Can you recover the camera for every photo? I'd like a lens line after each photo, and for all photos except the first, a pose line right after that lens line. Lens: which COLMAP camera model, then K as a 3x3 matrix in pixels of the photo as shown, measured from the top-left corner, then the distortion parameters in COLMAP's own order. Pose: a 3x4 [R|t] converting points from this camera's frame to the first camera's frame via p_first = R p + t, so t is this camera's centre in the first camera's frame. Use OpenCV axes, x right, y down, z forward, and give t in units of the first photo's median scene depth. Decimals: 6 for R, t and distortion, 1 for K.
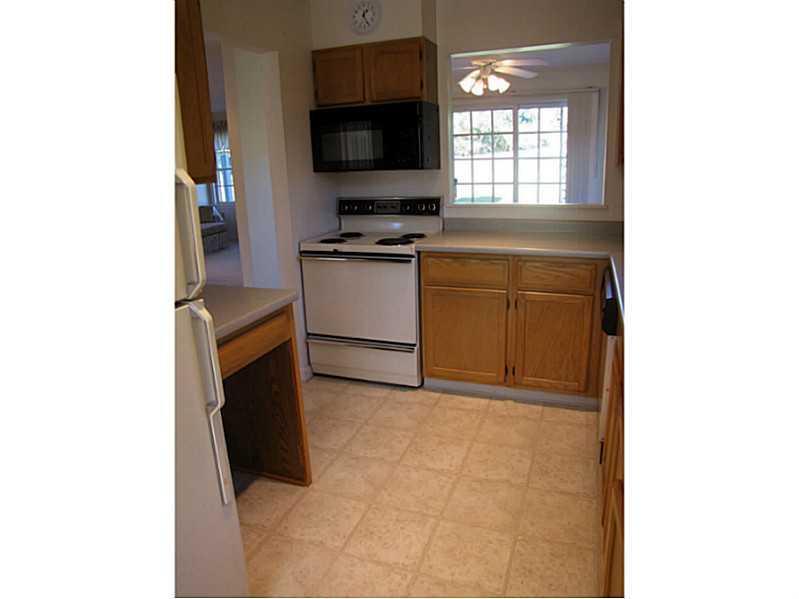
lens RADIAL K [[526.6, 0, 394.6], [0, 526.6, 297.5], [0, 0, 1]] dist [-0.139628, 0.049480]
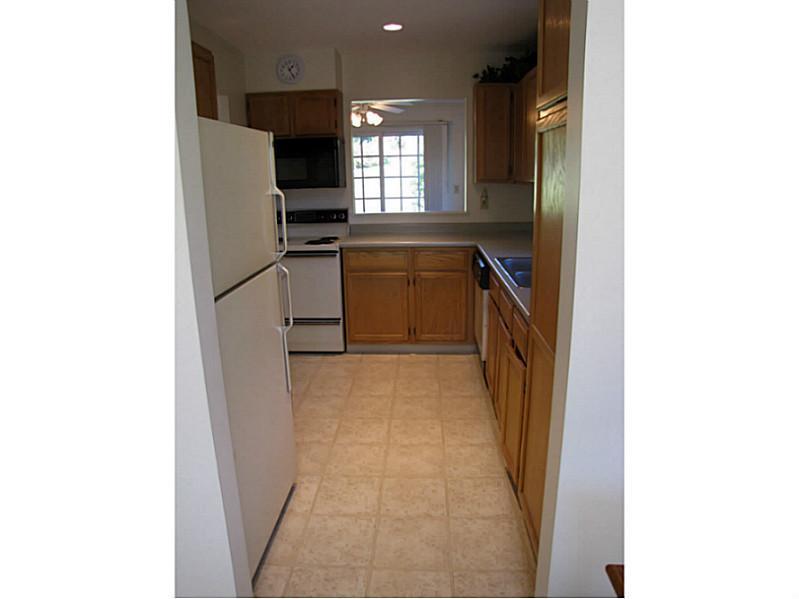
lens RADIAL K [[526.6, 0, 403.7], [0, 526.6, 302.7], [0, 0, 1]] dist [-0.139628, 0.049480]
pose [[0.949807, -0.062129, 0.306605, -0.217020], [0.068933, 0.997556, -0.011401, 0.076542], [-0.305147, 0.031964, 0.951769, -0.316867]]
